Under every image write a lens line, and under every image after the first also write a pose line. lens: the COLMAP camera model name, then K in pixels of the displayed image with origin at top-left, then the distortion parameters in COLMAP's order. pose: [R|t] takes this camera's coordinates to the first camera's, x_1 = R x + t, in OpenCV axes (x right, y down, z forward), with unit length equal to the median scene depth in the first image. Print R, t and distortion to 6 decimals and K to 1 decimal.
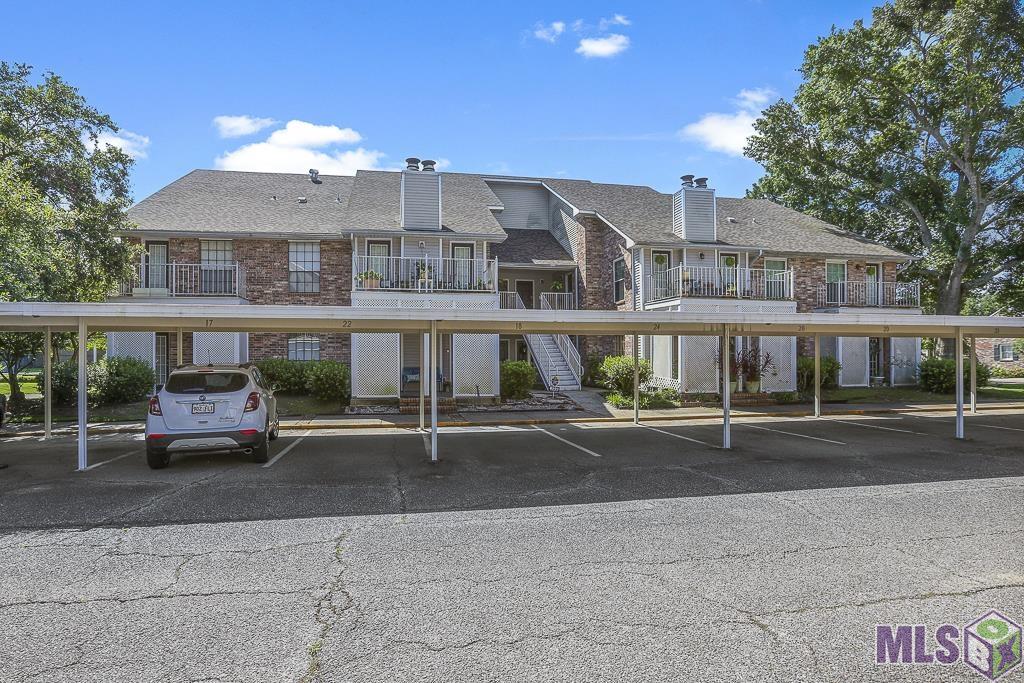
lens RADIAL K [[493.2, 0, 511.7], [0, 493.2, 336.6], [0, 0, 1]] dist [0.001784, 0.000345]
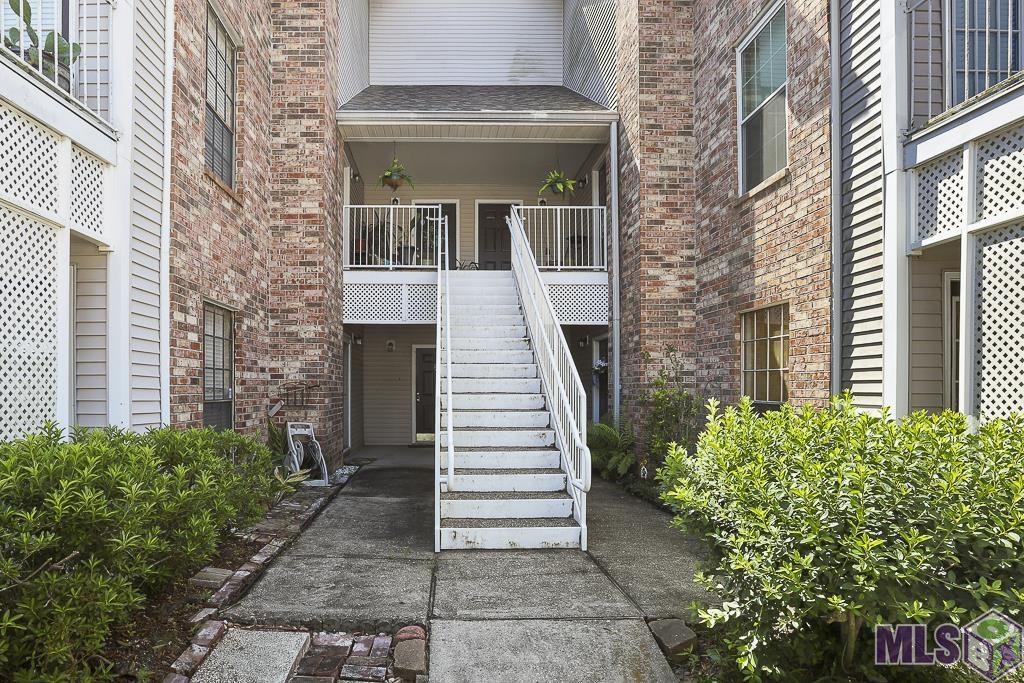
lens RADIAL K [[493.2, 0, 510.1], [0, 493.2, 351.5], [0, 0, 1]] dist [0.001784, 0.000345]
pose [[0.982322, -0.002629, -0.187182, 0.127835], [0.000948, 0.999958, -0.009068, 0.020450], [0.187198, 0.008730, 0.982283, 0.678930]]
